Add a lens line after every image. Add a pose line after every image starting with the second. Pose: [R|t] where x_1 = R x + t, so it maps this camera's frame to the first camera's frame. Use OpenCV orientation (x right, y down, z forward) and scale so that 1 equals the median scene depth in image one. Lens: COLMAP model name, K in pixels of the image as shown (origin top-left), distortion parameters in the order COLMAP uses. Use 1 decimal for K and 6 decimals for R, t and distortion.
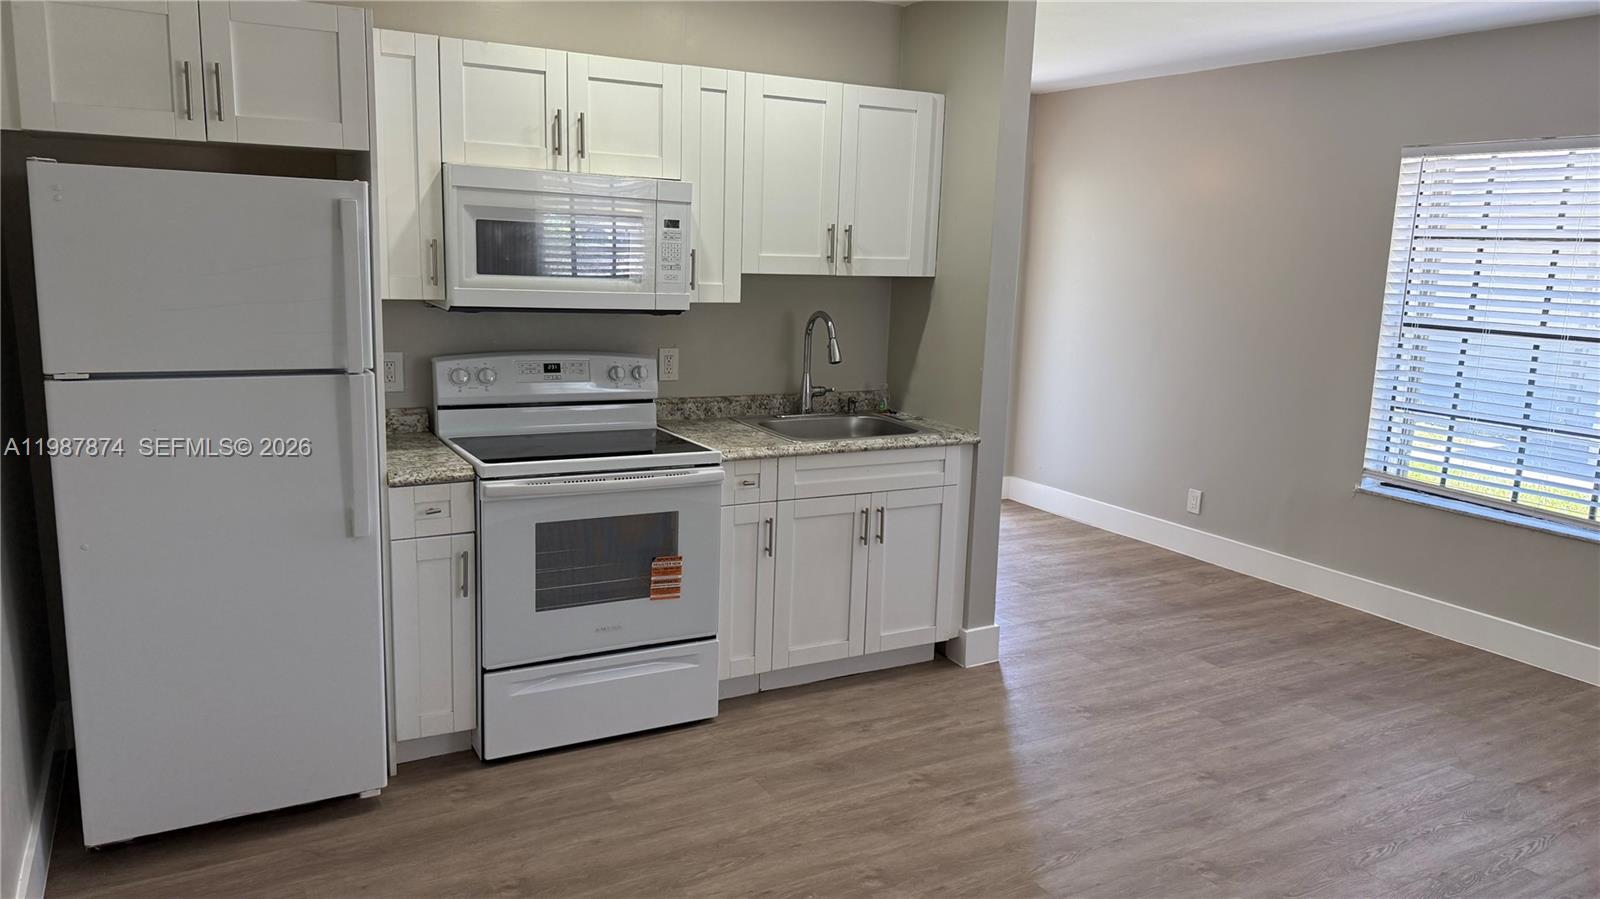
lens RADIAL K [[1112.5, 0, 804.9], [0, 1112.5, 454.9], [0, 0, 1]] dist [0.126139, -0.187813]
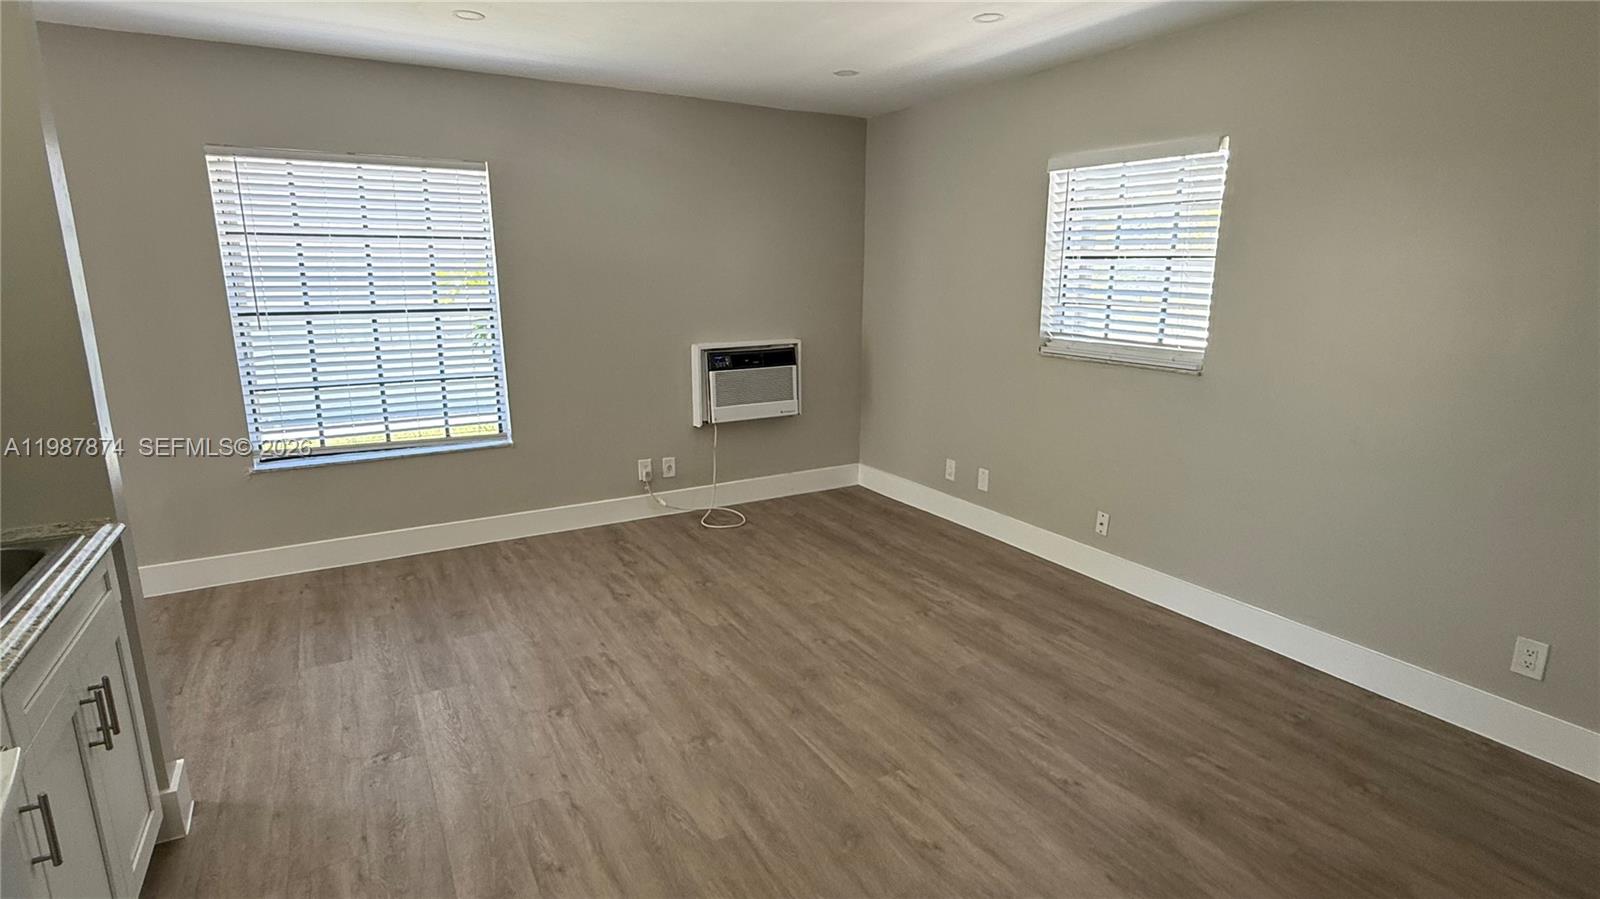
lens RADIAL K [[799.1, 0, 804.4], [0, 799.1, 449.8], [0, 0, 1]] dist [0.000044, 0.000196]
pose [[-0.012334, -0.251864, 0.967684, -0.333986], [0.180933, 0.951221, 0.249886, -0.114117], [-0.983418, 0.178168, 0.033838, 0.625281]]
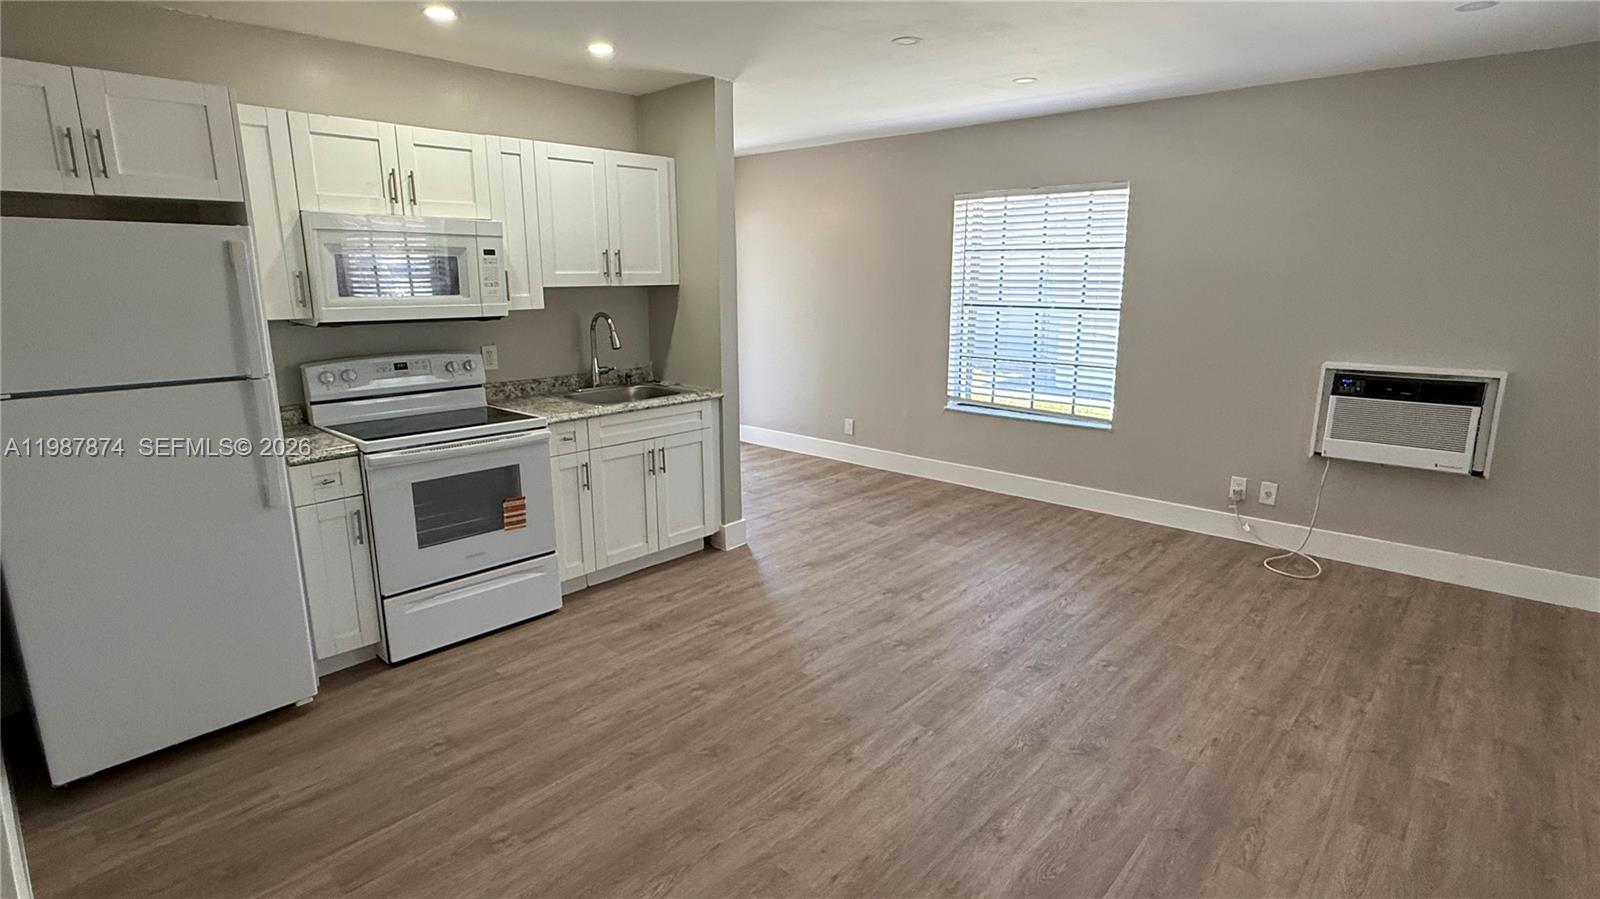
lens RADIAL K [[800.1, 0, 800.0], [0, 800.1, 449.5], [0, 0, 1]] dist [-0.001726, 0.009903]
pose [[0.950037, -0.101630, 0.295129, -0.069974], [0.089100, 0.994468, 0.055635, 0.008571], [-0.299150, -0.026559, 0.953836, -0.034716]]
